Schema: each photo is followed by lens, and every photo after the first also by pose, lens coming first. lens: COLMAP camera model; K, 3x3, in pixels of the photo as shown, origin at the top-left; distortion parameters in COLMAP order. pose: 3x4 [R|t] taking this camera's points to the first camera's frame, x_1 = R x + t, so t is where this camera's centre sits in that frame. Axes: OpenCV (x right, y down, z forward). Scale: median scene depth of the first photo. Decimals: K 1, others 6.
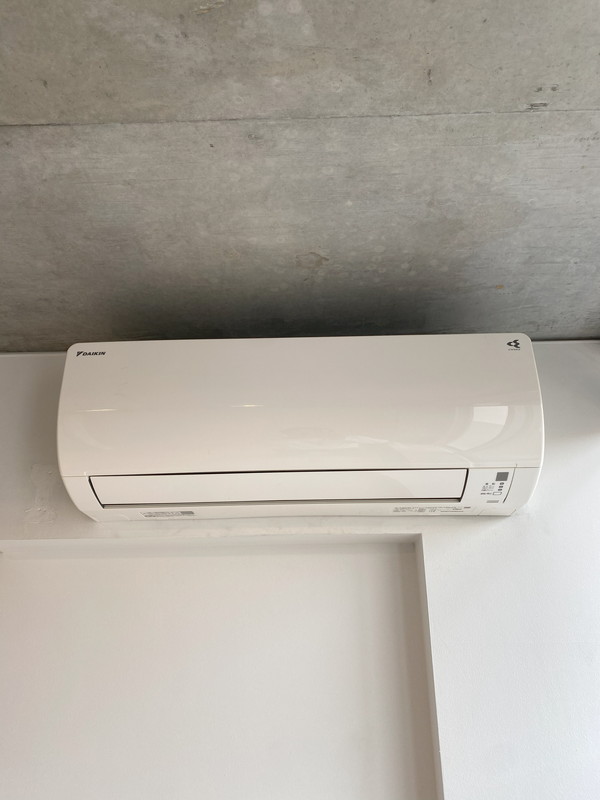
lens RADIAL K [[598.8, 0, 300.0], [0, 598.8, 400.0], [0, 0, 1]] dist [0.003430, 0.000703]
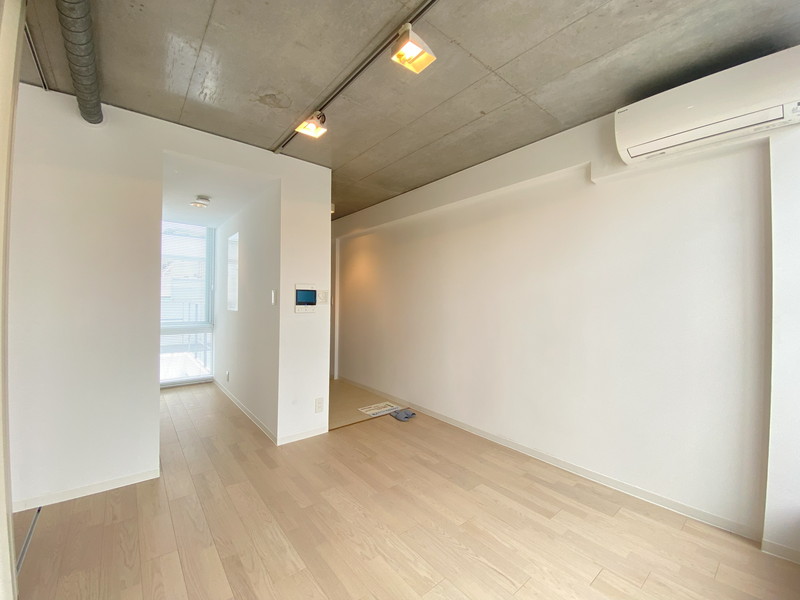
lens RADIAL K [[329.4, 0, 400.0], [0, 329.4, 300.0], [0, 0, 1]] dist [0.015264, -0.016870]
pose [[0.660234, 0.015161, -0.750907, 0.245180], [0.282634, 0.921288, 0.267107, 0.053067], [0.695851, -0.388585, 0.603981, -1.479109]]
